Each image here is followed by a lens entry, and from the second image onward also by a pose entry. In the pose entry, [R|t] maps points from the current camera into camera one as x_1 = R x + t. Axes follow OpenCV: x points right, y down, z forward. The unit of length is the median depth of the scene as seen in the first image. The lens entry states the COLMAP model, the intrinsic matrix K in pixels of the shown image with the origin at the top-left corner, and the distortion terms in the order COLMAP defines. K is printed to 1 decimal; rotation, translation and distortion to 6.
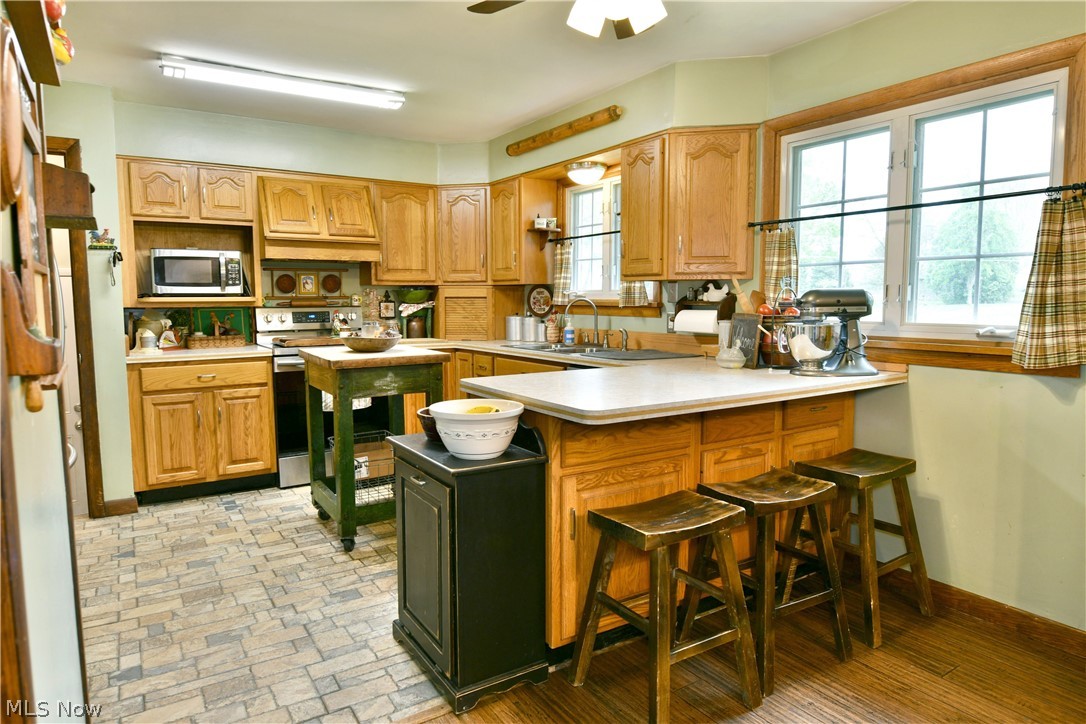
lens RADIAL K [[659.6, 0, 538.2], [0, 659.6, 364.4], [0, 0, 1]] dist [-0.013726, -0.006461]
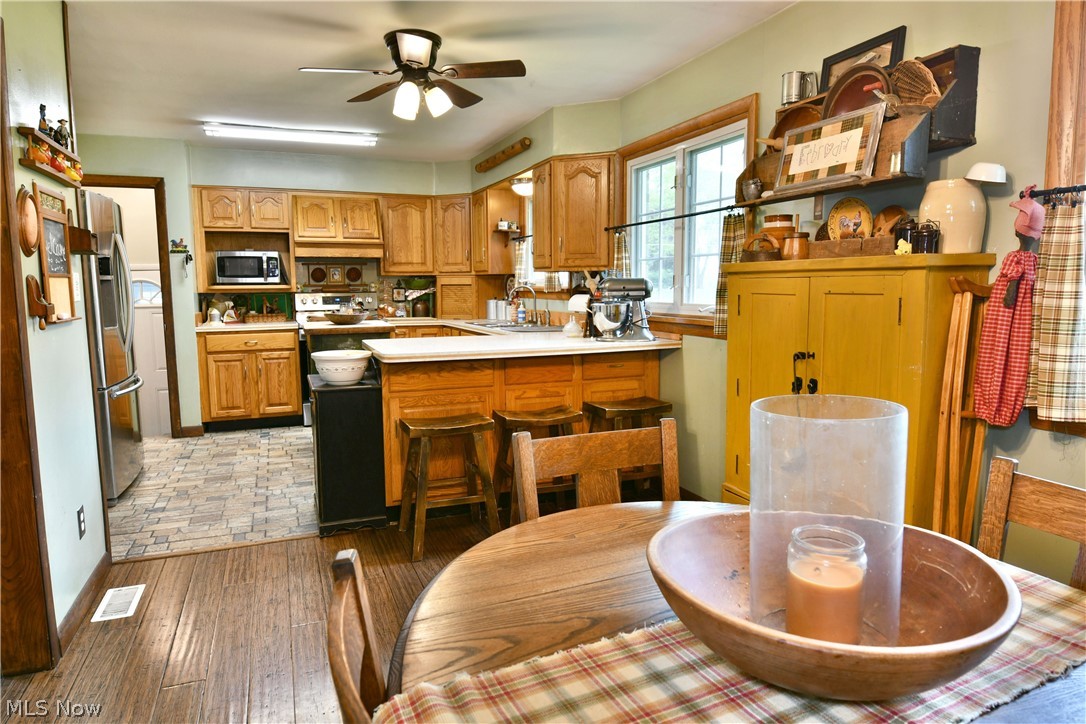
lens RADIAL K [[659.6, 0, 531.6], [0, 659.6, 361.8], [0, 0, 1]] dist [-0.013726, -0.006461]
pose [[0.981359, 0.019549, -0.191187, 0.337203], [-0.016388, 0.999702, 0.018098, 0.023867], [0.191484, -0.014628, 0.981387, -0.249757]]
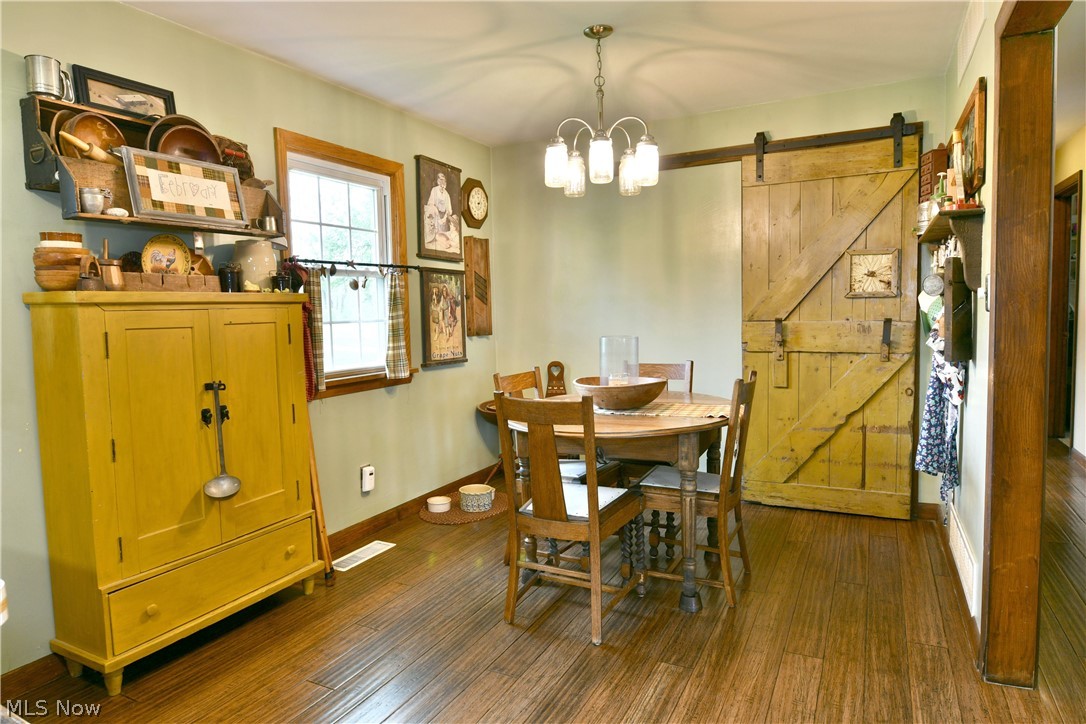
lens RADIAL K [[659.6, 0, 543.1], [0, 659.6, 361.8], [0, 0, 1]] dist [-0.013726, -0.006461]
pose [[-0.519025, -0.050279, 0.853279, -0.197561], [0.114825, 0.985119, 0.127892, -0.037433], [-0.847011, 0.164357, -0.505528, 0.406630]]
